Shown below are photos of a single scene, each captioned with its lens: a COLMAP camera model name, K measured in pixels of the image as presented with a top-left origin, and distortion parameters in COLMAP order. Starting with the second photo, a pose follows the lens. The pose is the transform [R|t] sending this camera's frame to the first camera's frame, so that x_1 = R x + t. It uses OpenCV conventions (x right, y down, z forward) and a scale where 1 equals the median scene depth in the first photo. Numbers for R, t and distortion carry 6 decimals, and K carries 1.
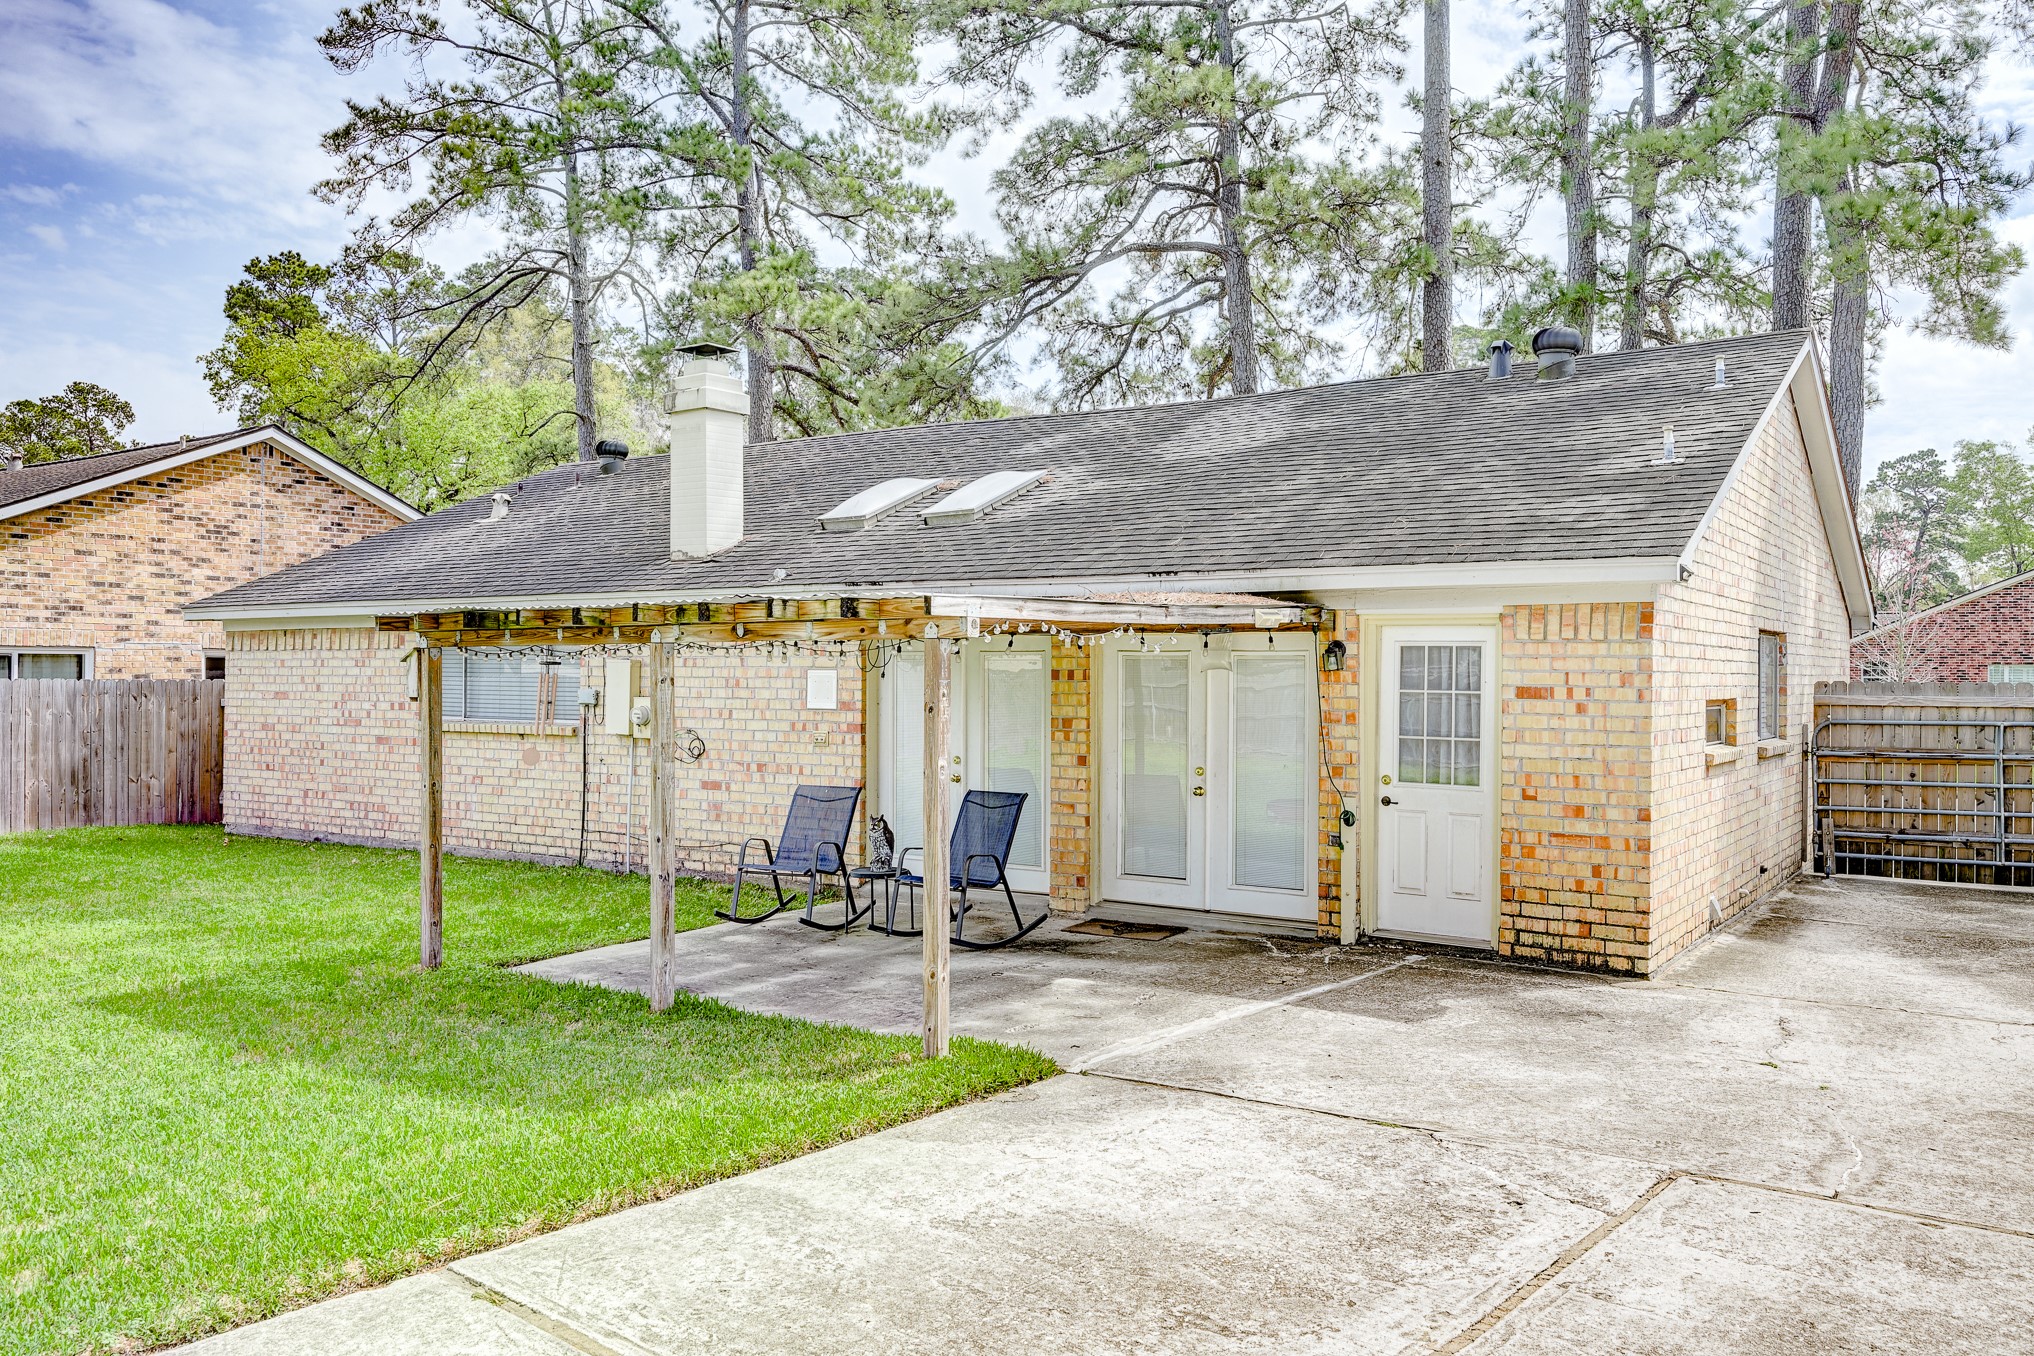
lens RADIAL K [[1538.4, 0, 1046.9], [0, 1538.4, 679.3], [0, 0, 1]] dist [-0.001409, -0.012675]
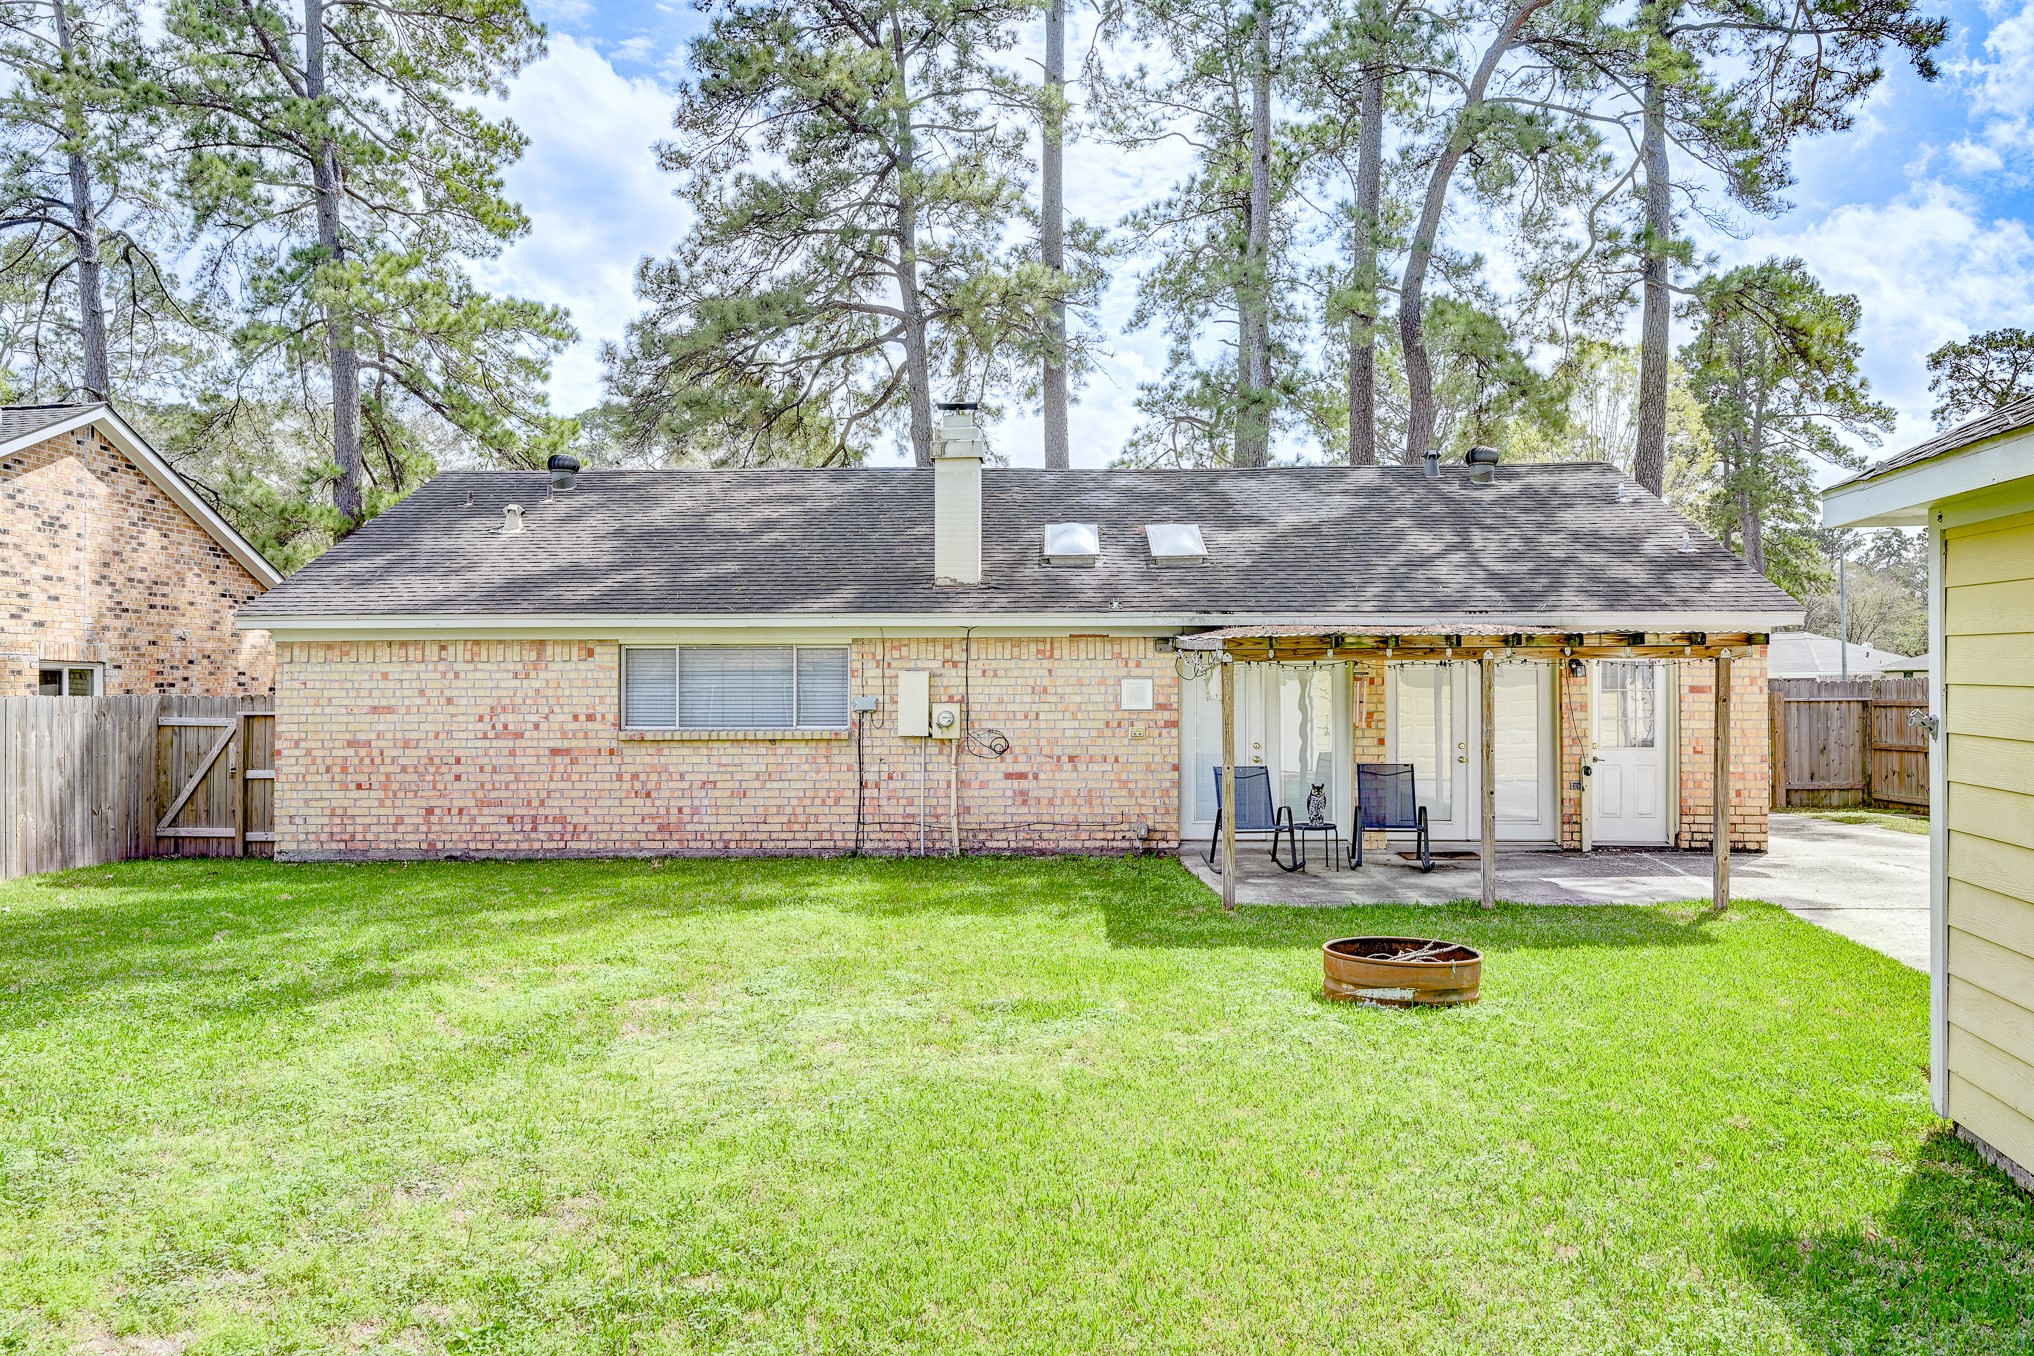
lens RADIAL K [[1518.4, 0, 1020.9], [0, 1518.4, 676.9], [0, 0, 1]] dist [-0.006420, -0.001362]
pose [[0.846706, -0.003242, 0.532051, -0.998907], [0.008798, 0.999930, -0.007908, 0.001594], [-0.531988, 0.011377, 0.846675, -0.003396]]
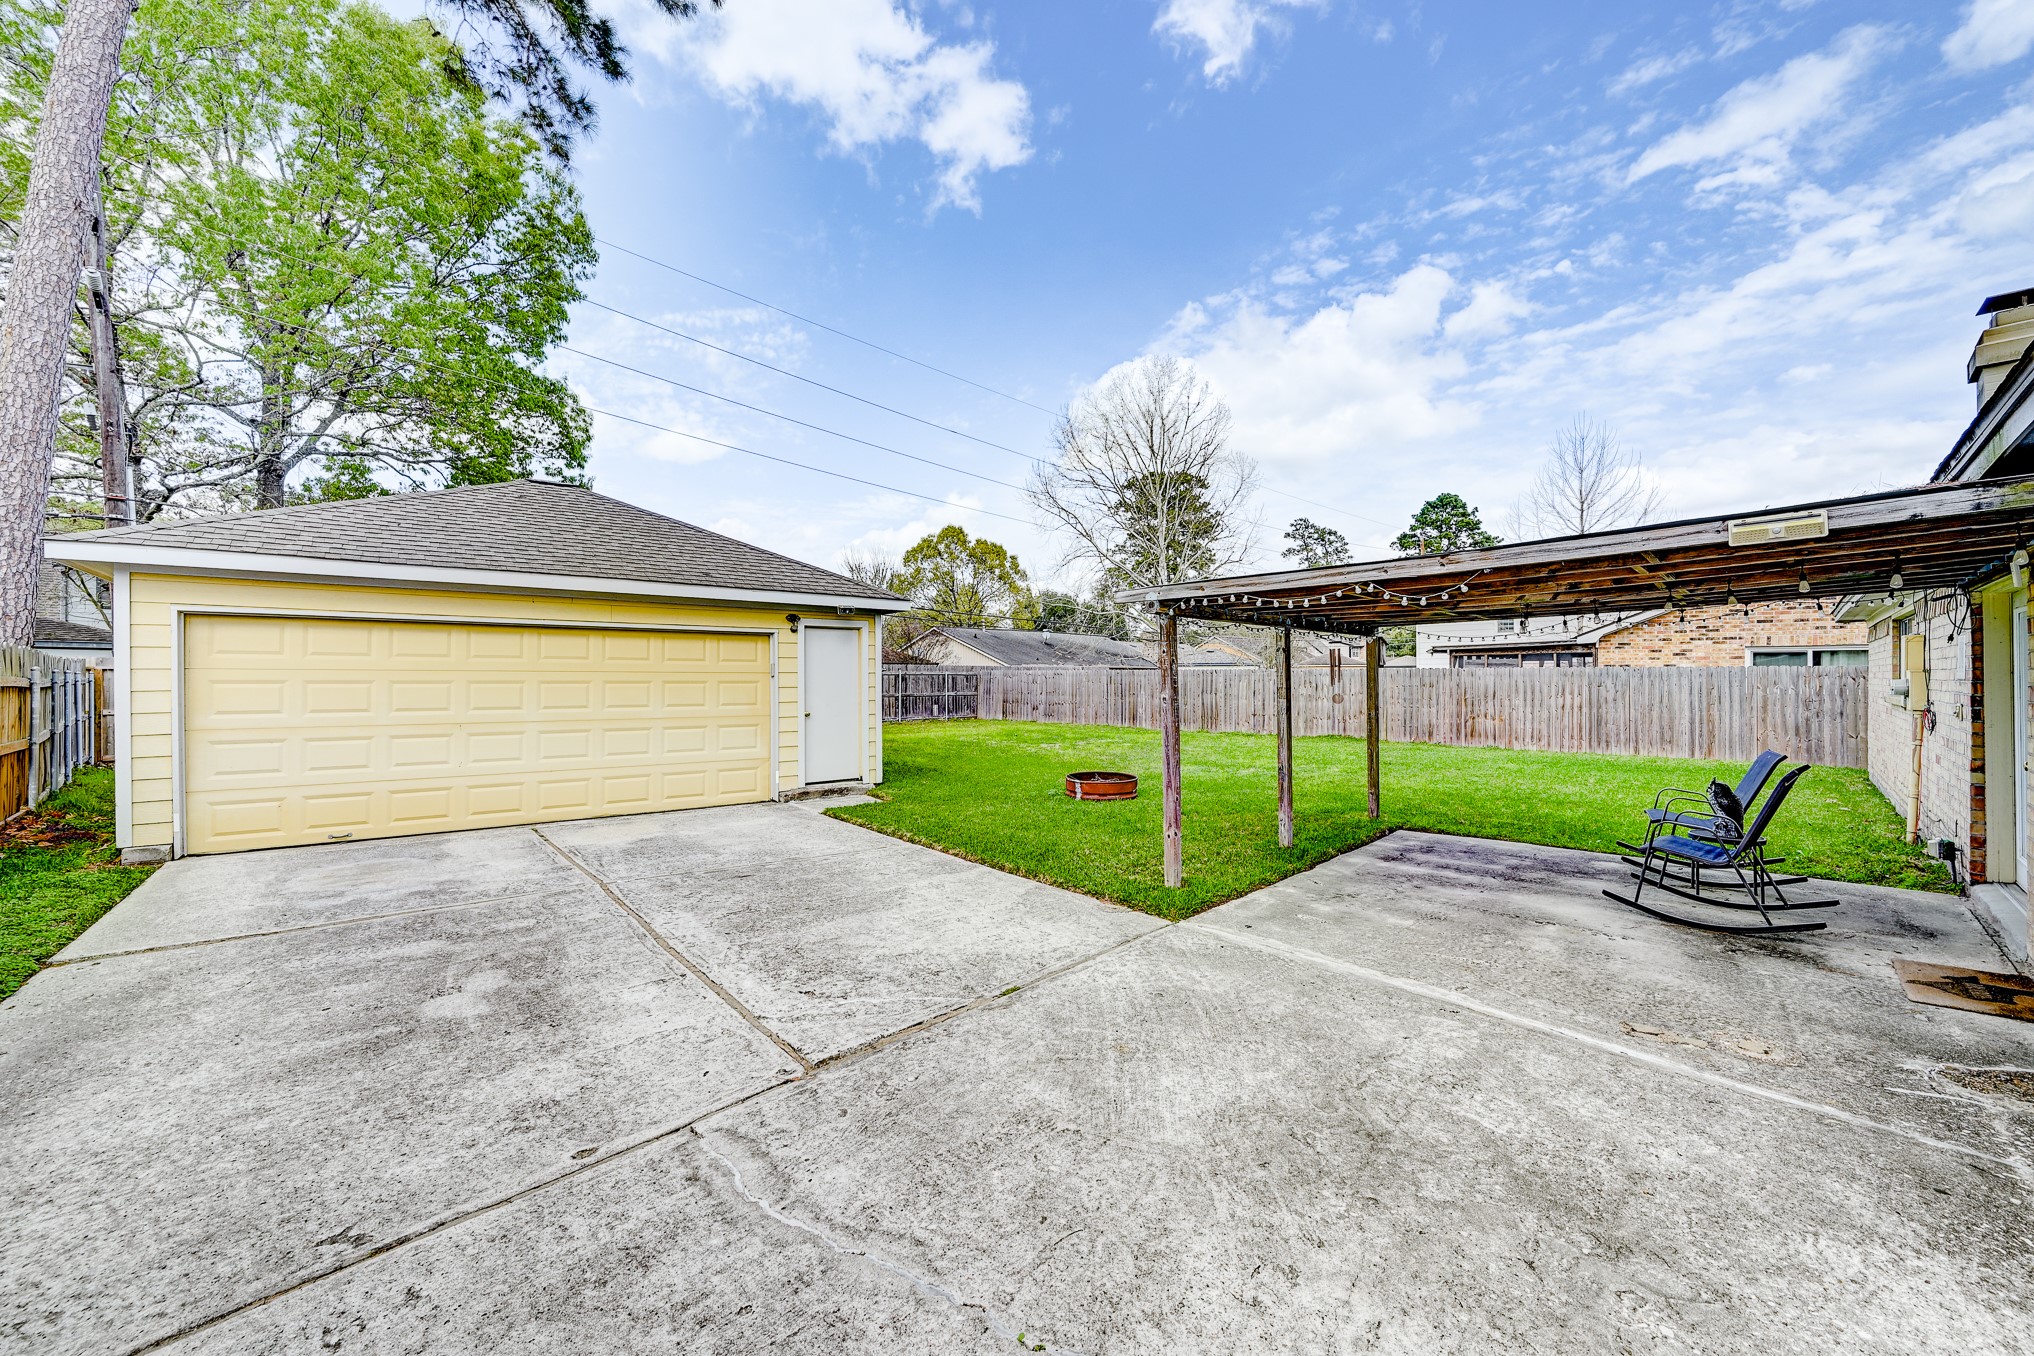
lens RADIAL K [[803.2, 0, 1013.2], [0, 803.2, 677.3], [0, 0, 1]] dist [-0.005986, -0.000066]
pose [[-0.187115, -0.001782, -0.982336, 0.461592], [-0.002878, 0.999995, -0.001266, 0.022939], [0.982334, 0.002590, -0.187120, 0.612042]]
